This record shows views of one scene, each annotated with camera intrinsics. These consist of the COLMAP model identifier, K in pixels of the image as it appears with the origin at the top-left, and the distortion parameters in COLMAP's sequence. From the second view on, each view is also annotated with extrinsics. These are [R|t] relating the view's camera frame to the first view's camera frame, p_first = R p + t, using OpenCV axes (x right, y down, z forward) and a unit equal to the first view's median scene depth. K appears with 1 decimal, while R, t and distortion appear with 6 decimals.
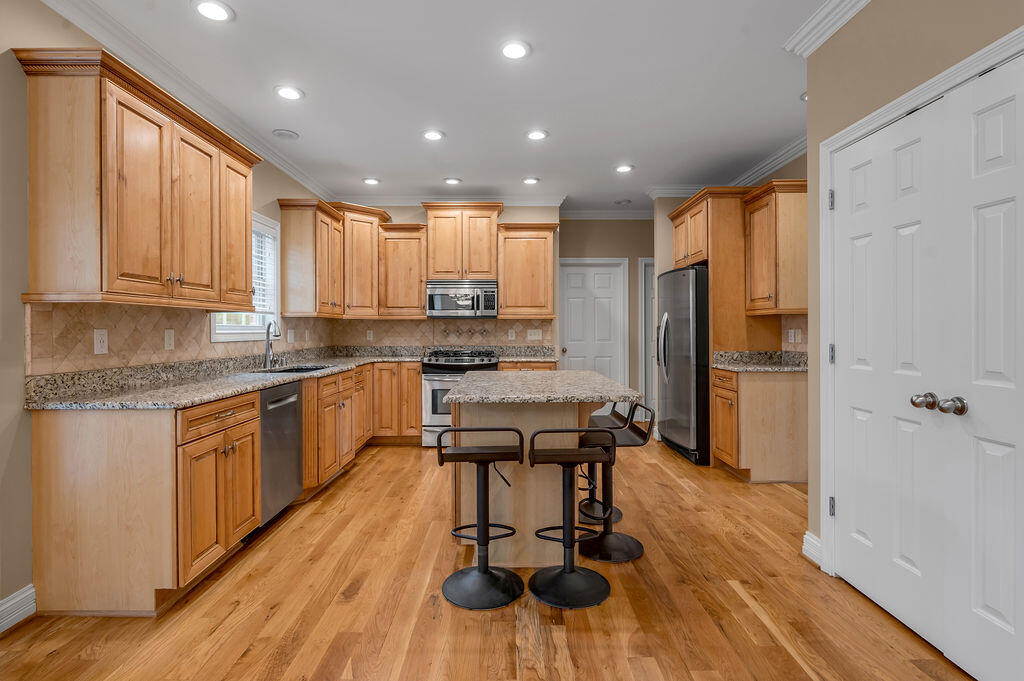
lens RADIAL K [[492.4, 0, 509.1], [0, 492.4, 329.7], [0, 0, 1]] dist [-0.001615, -0.000818]
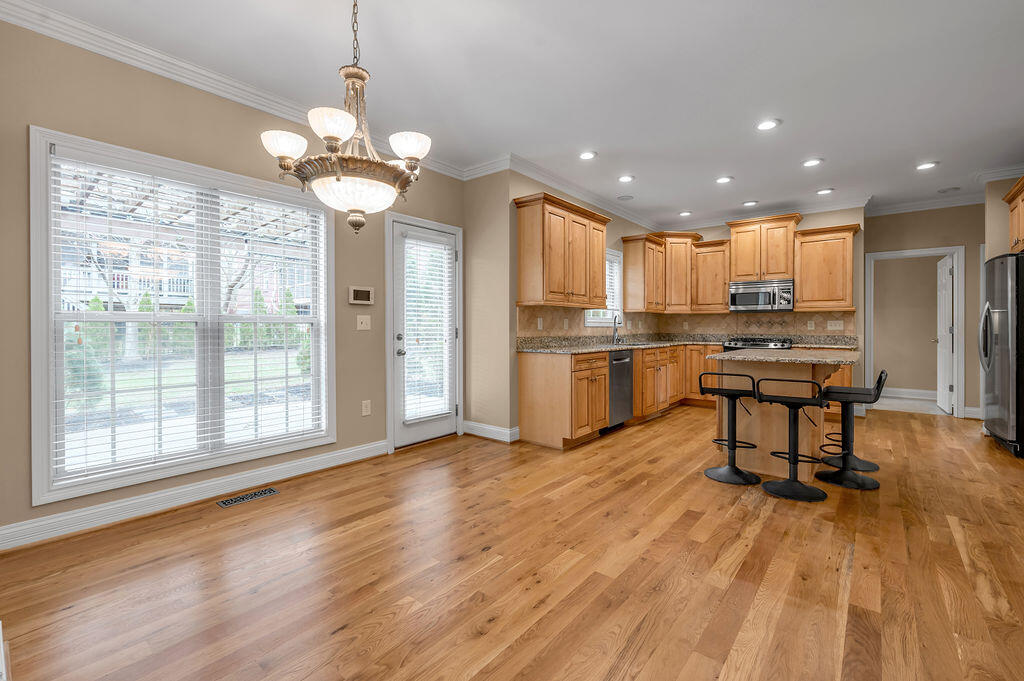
lens RADIAL K [[439.4, 0, 519.8], [0, 439.4, 327.1], [0, 0, 1]] dist [-0.001672, 0.000773]
pose [[0.774955, 0.004325, -0.632002, 0.191709], [-0.004372, 0.999989, 0.001483, 0.023541], [0.632001, 0.001614, 0.774966, -0.337562]]
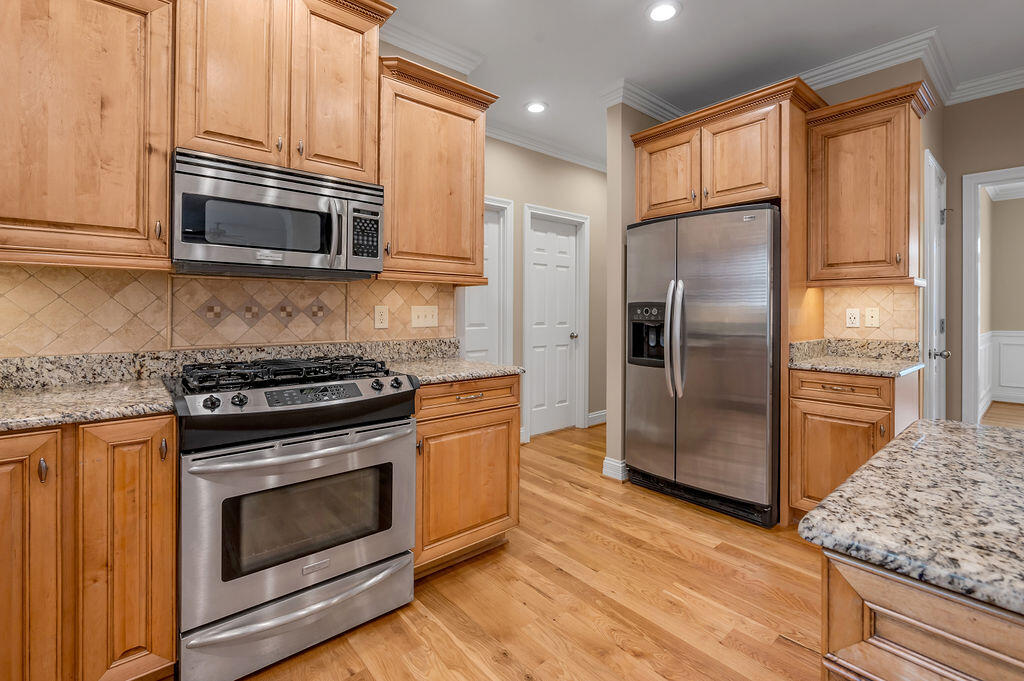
lens RADIAL K [[464.3, 0, 519.3], [0, 464.3, 308.3], [0, 0, 1]] dist [-0.005606, 0.000337]
pose [[0.759548, 0.006908, 0.650415, -0.273316], [-0.006049, 0.999975, -0.003557, 0.004166], [-0.650423, -0.001233, 0.759571, 0.891303]]
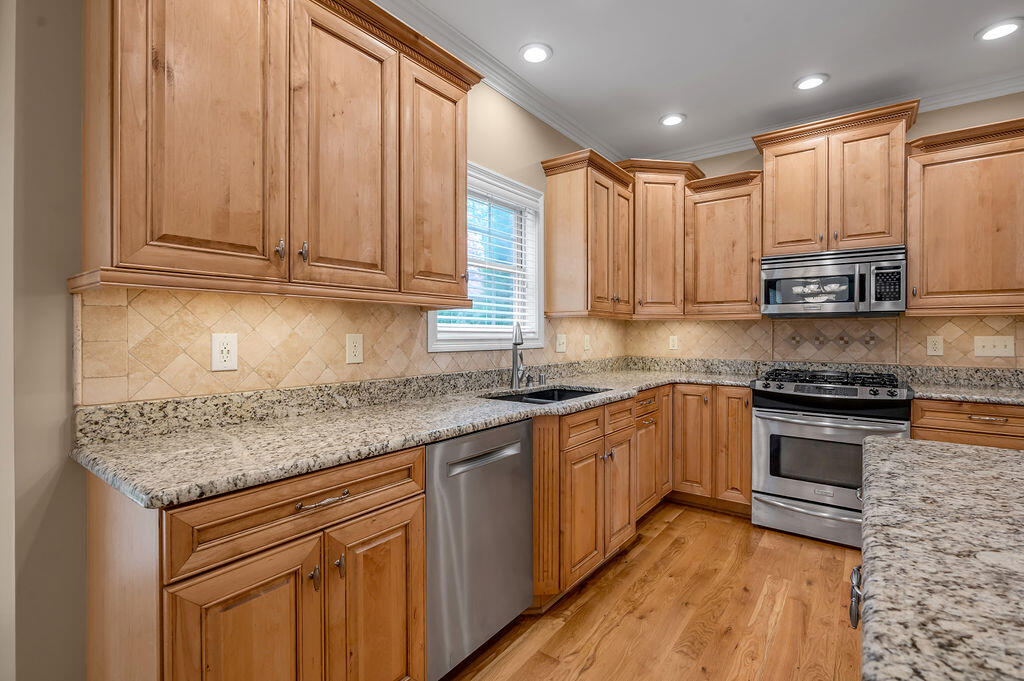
lens RADIAL K [[464.3, 0, 514.3], [0, 464.3, 334.0], [0, 0, 1]] dist [-0.005606, 0.000337]
pose [[0.793905, 0.003966, -0.608029, -0.080913], [-0.004361, 0.999990, 0.000828, -0.002029], [0.608026, 0.001994, 0.793914, 0.475411]]
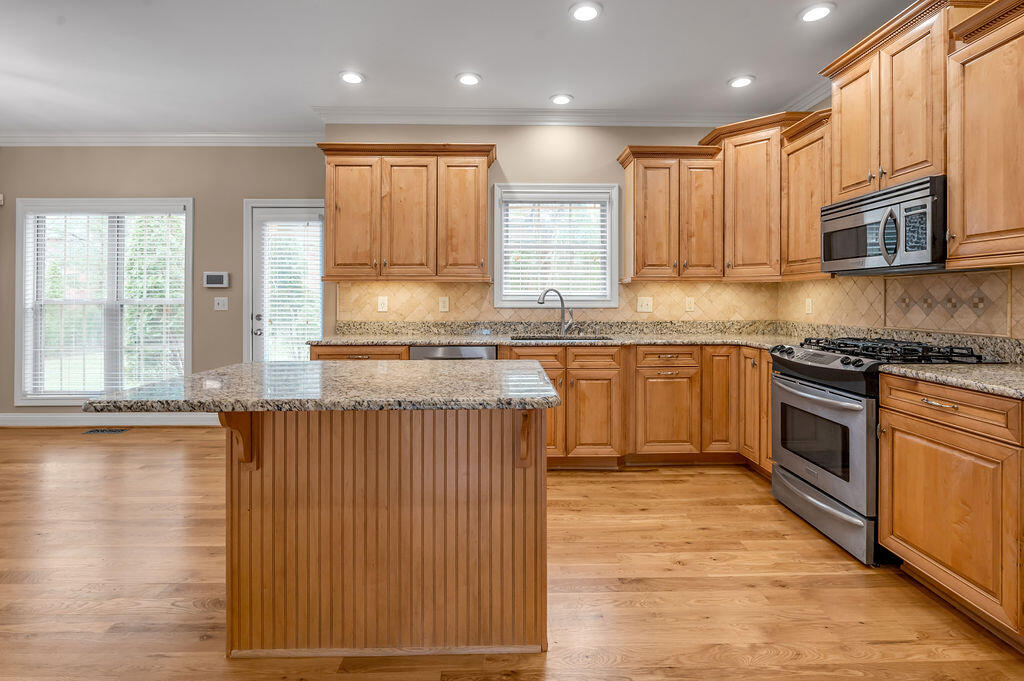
lens RADIAL K [[464.3, 0, 525.3], [0, 464.3, 300.3], [0, 0, 1]] dist [-0.005606, 0.000337]
pose [[0.035673, 0.002775, -0.999360, 0.491411], [-0.001418, 0.999995, 0.002726, 0.003684], [0.999363, 0.001320, 0.035676, 0.919836]]
